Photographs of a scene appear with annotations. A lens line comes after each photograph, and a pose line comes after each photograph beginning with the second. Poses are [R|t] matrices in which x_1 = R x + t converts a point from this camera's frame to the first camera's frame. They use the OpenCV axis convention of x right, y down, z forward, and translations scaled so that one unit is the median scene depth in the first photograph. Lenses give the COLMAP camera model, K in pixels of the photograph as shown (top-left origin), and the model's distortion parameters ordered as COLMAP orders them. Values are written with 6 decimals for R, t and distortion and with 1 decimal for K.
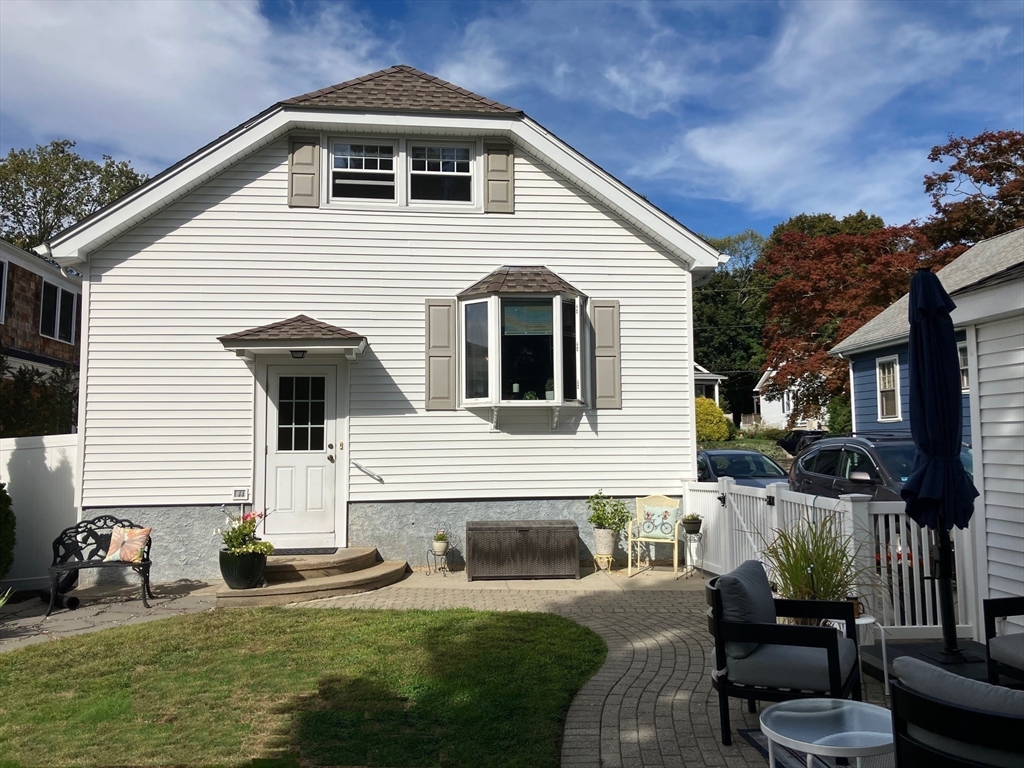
lens RADIAL K [[855.3, 0, 506.0], [0, 855.3, 376.4], [0, 0, 1]] dist [0.041017, -0.055517]
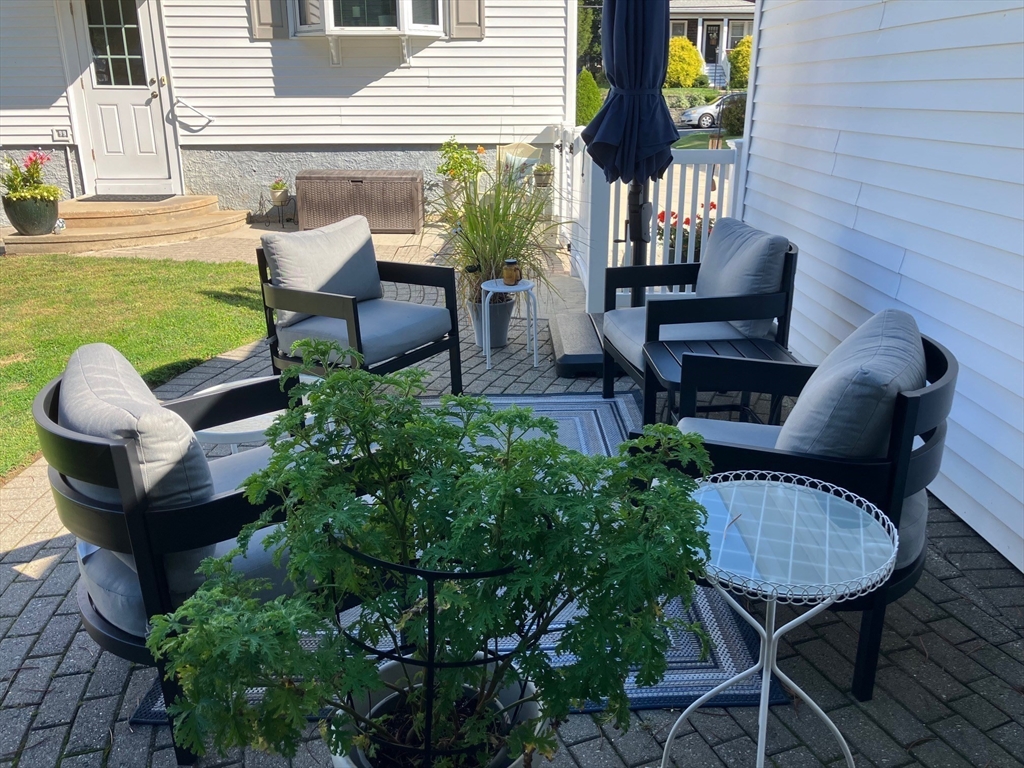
lens RADIAL K [[855.3, 0, 506.0], [0, 855.3, 376.4], [0, 0, 1]] dist [0.041017, -0.055517]
pose [[0.995826, 0.036603, -0.083614, 0.262695], [-0.001334, 0.921807, 0.387646, 0.017391], [0.091265, -0.385916, 0.918008, 0.094234]]
